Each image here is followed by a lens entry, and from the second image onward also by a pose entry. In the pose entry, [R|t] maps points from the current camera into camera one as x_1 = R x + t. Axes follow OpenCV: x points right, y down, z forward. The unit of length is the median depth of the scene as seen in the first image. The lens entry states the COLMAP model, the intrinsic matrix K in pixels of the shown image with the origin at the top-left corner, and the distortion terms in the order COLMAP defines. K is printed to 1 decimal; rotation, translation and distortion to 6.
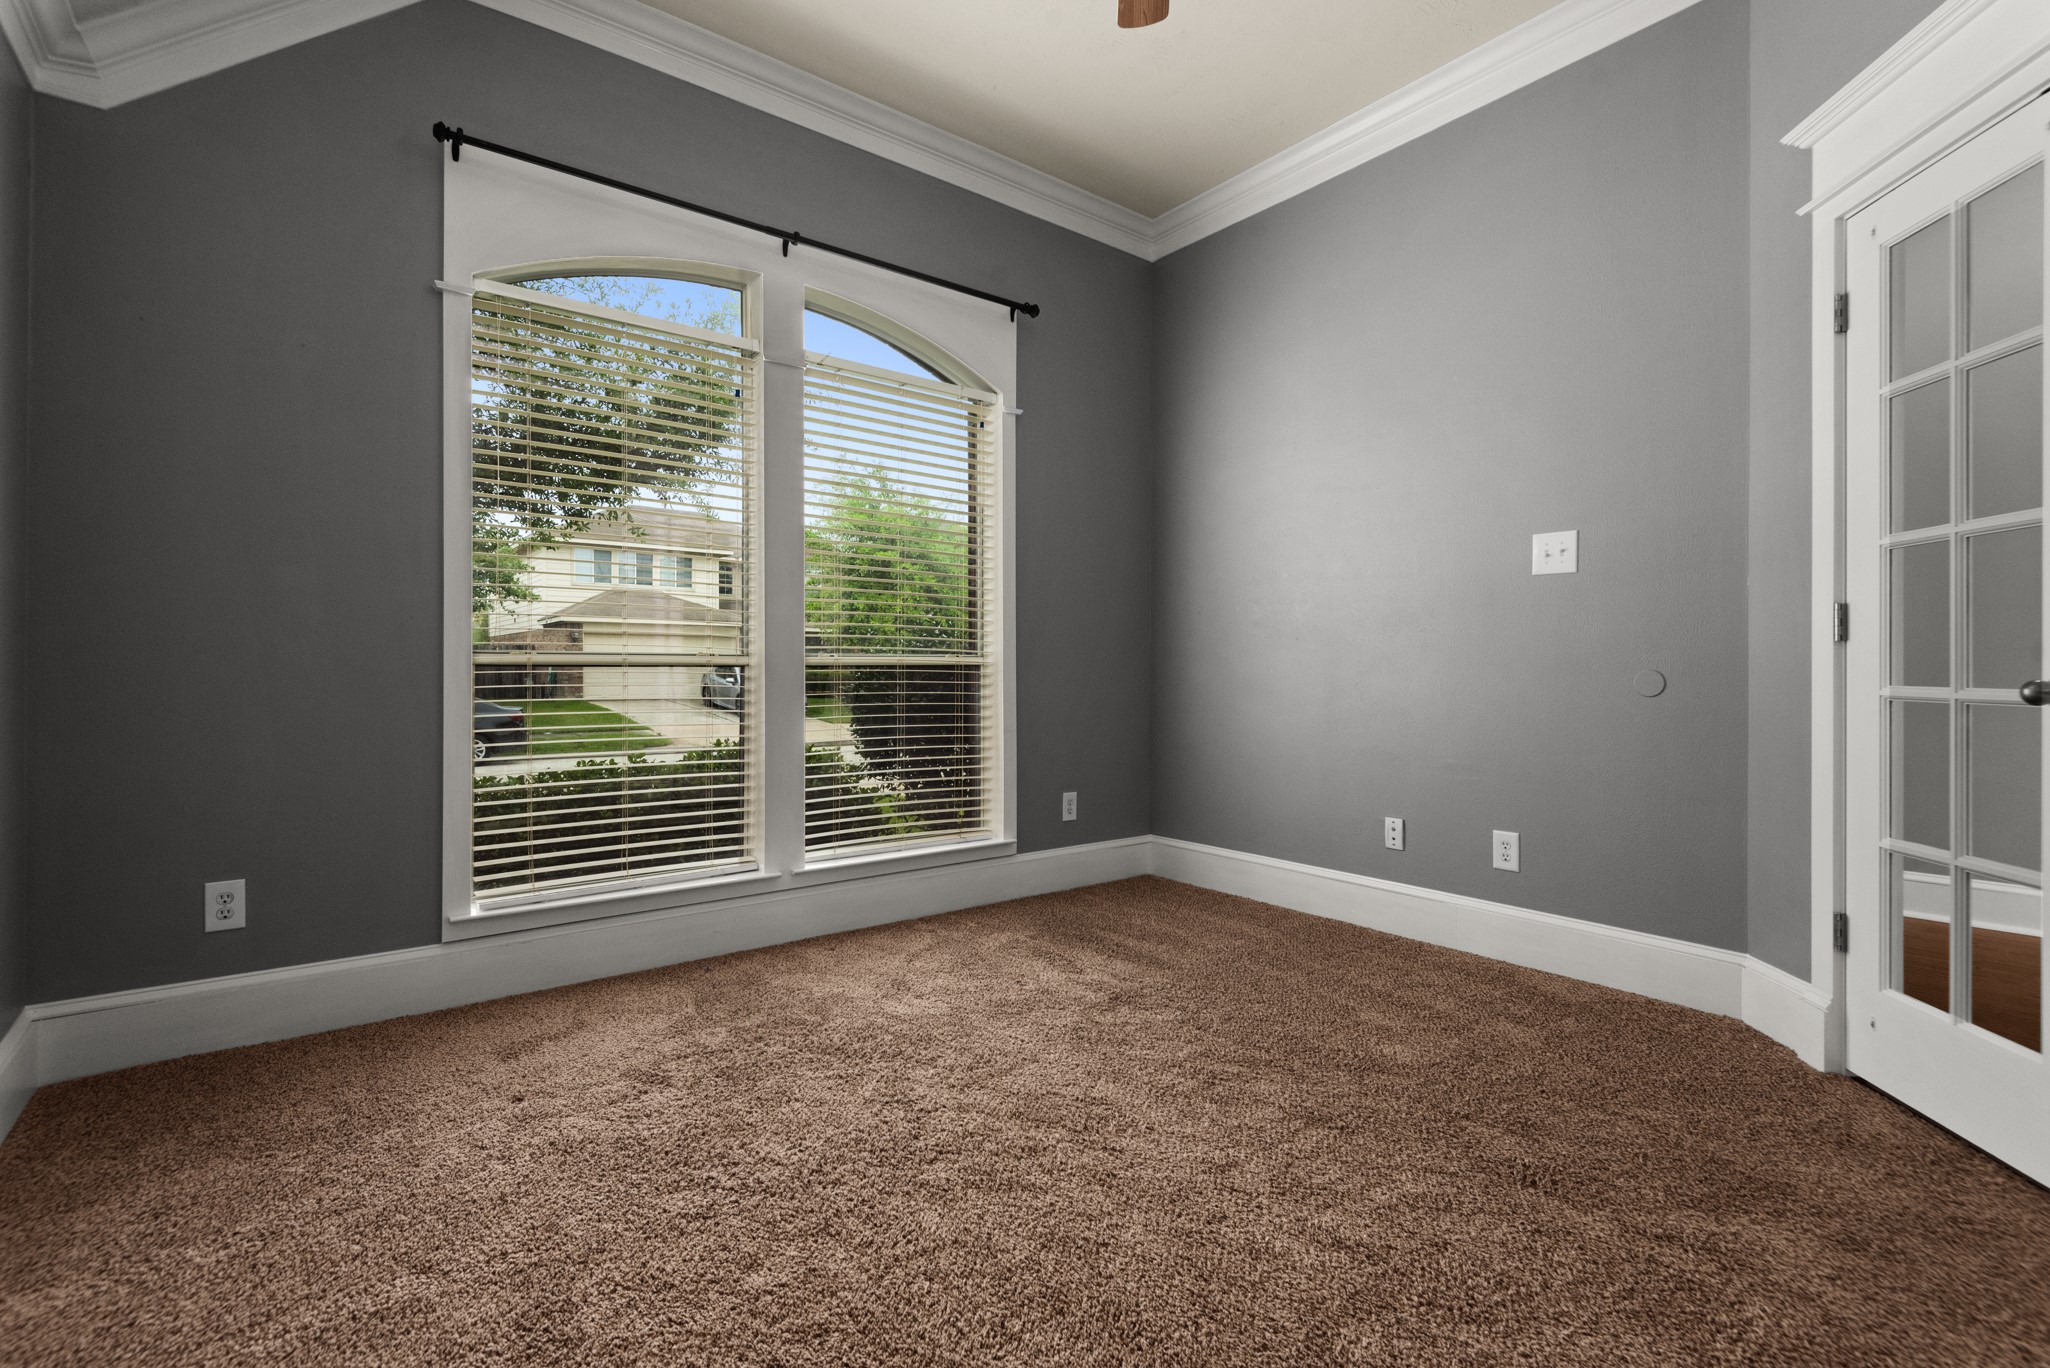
lens RADIAL K [[934.1, 0, 1027.1], [0, 934.1, 672.4], [0, 0, 1]] dist [0.014752, -0.005163]
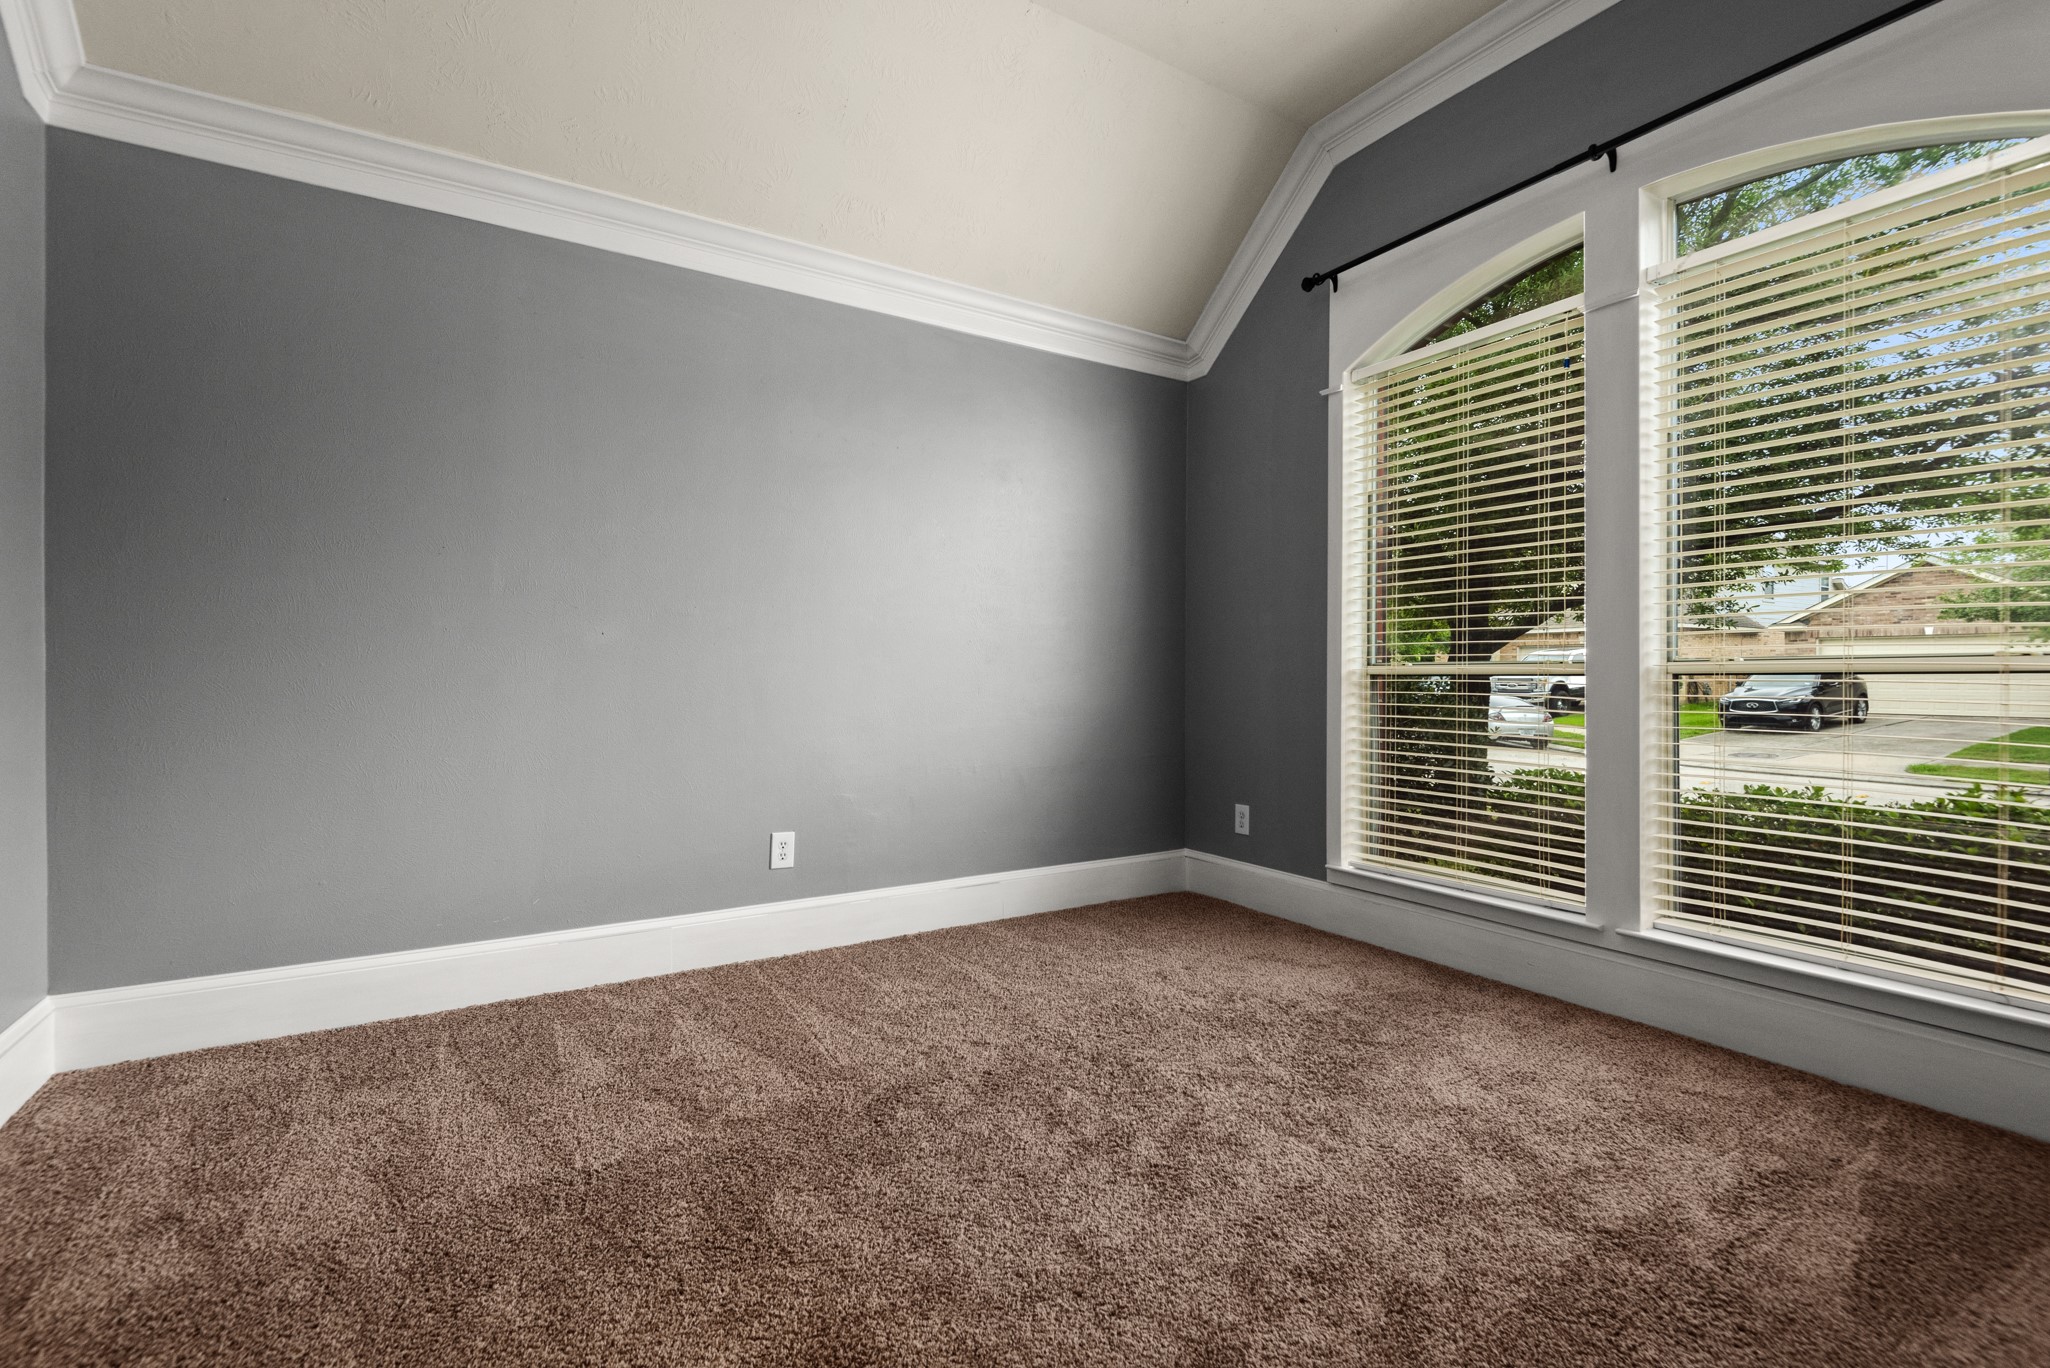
lens RADIAL K [[934.1, 0, 1026.4], [0, 934.1, 686.6], [0, 0, 1]] dist [0.014752, -0.005163]
pose [[-0.106982, 0.012176, -0.994186, 0.755144], [-0.000932, 0.999923, 0.012347, -0.007596], [0.994261, 0.002248, -0.106962, 0.719970]]
